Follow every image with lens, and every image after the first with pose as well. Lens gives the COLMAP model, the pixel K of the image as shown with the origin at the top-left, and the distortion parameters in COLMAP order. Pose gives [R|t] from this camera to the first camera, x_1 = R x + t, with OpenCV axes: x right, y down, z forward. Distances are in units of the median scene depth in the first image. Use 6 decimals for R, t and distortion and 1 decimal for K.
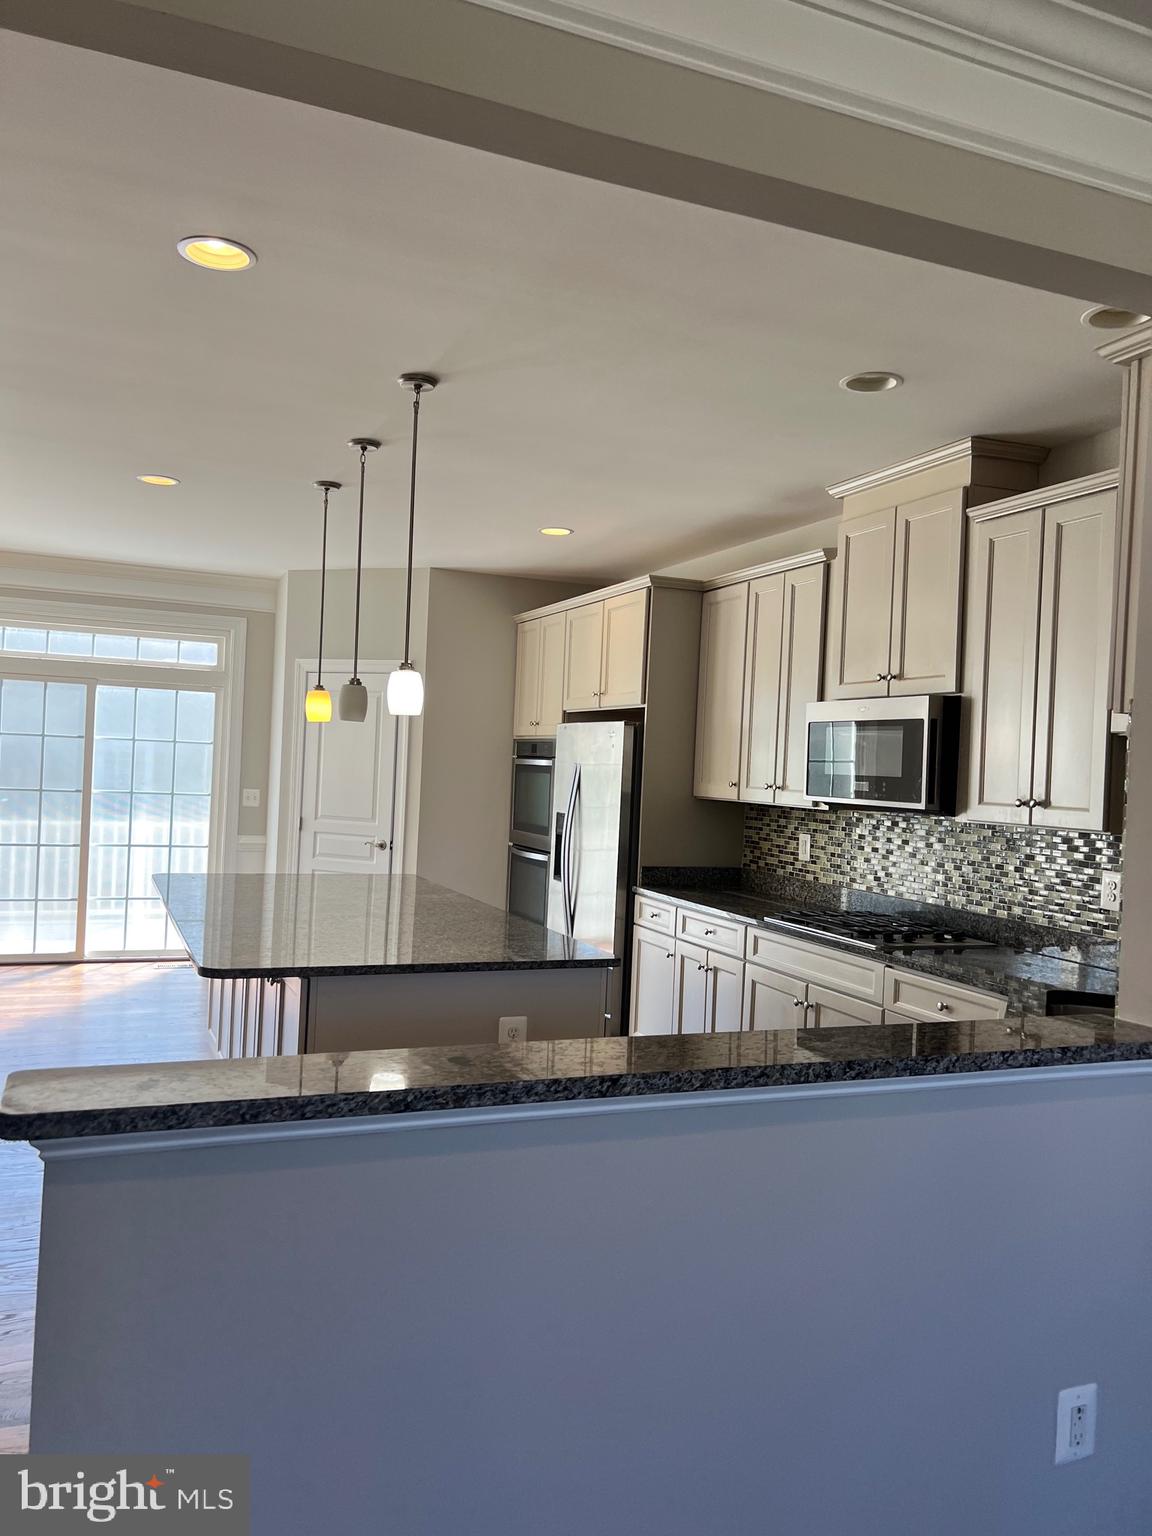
lens RADIAL K [[1156.0, 0, 564.8], [0, 1156.0, 780.7], [0, 0, 1]] dist [0.059108, -0.061619]
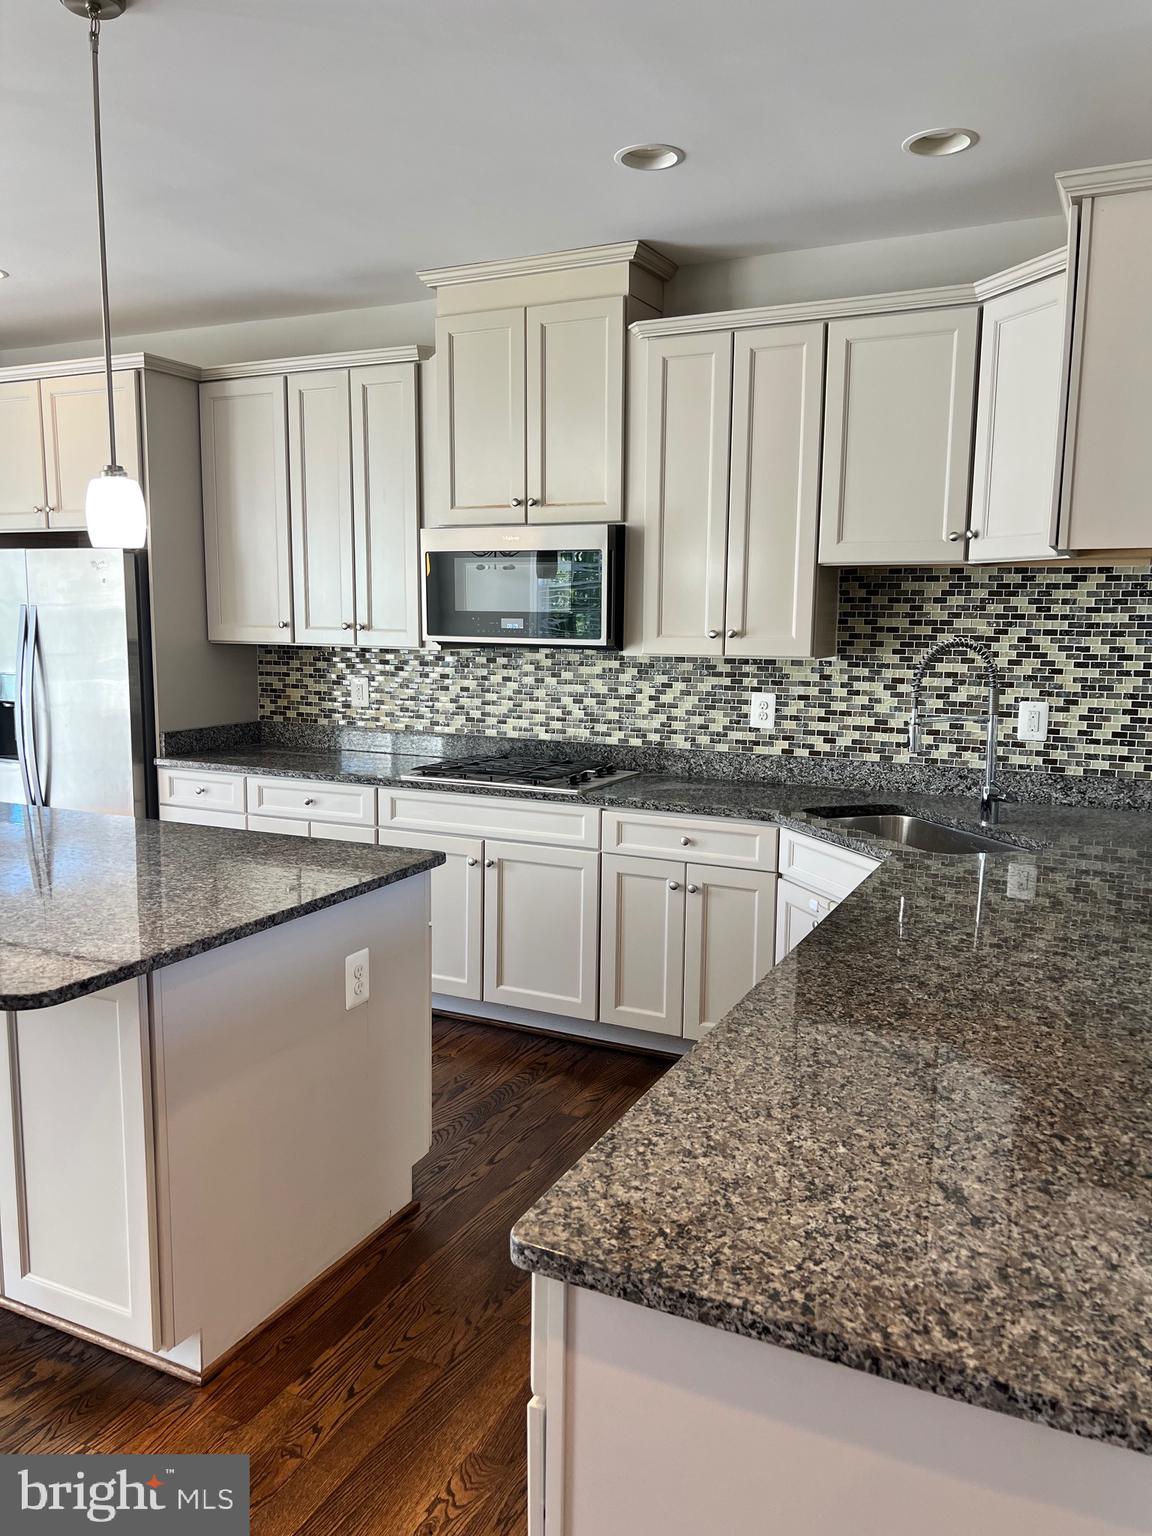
lens RADIAL K [[1156.0, 0, 556.2], [0, 1156.0, 776.7], [0, 0, 1]] dist [0.059108, -0.061619]
pose [[0.746033, -0.132941, 0.652504, -0.307975], [0.032895, 0.986031, 0.163283, -0.021838], [-0.665096, -0.100351, 0.739985, 0.256857]]
